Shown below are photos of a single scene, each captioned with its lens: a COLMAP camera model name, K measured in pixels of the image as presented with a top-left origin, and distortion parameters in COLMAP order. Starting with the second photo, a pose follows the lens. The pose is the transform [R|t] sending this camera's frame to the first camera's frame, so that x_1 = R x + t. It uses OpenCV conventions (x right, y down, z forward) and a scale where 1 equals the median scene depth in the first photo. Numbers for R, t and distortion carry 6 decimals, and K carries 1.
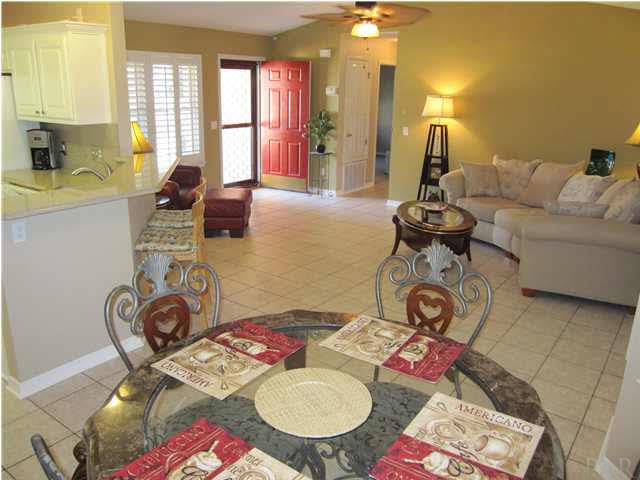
lens RADIAL K [[530.8, 0, 316.7], [0, 530.8, 239.2], [0, 0, 1]] dist [-0.053083, 0.009485]
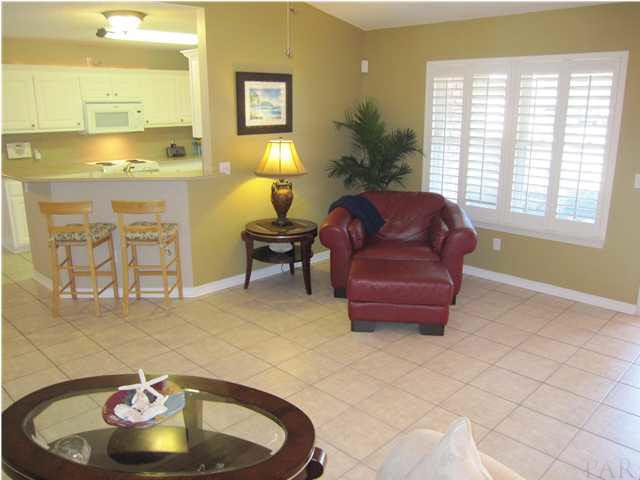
lens RADIAL K [[535.9, 0, 308.1], [0, 535.9, 229.3], [0, 0, 1]] dist [-0.043552, 0.005103]
pose [[-0.153044, 0.212054, -0.965200, 0.649027], [-0.277327, 0.928241, 0.247908, -0.361769], [0.948508, 0.305617, -0.083253, 1.283714]]
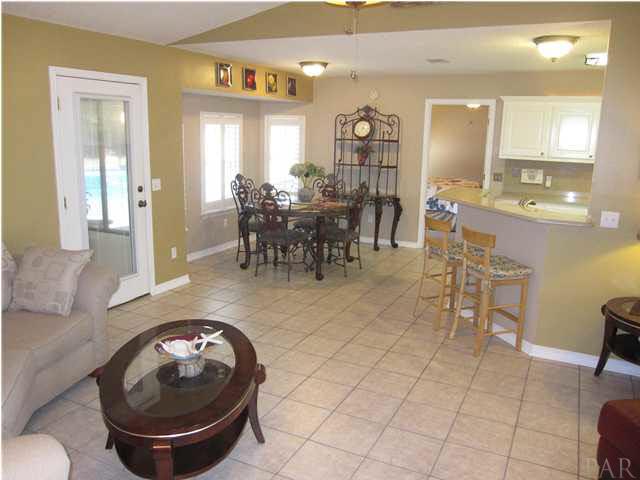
lens RADIAL K [[530.8, 0, 316.7], [0, 530.8, 239.2], [0, 0, 1]] dist [-0.053083, 0.009485]
pose [[-0.983031, -0.005916, -0.183346, 0.226272], [-0.092747, 0.878352, 0.468931, -0.479115], [0.158268, 0.477978, -0.863996, 1.648951]]
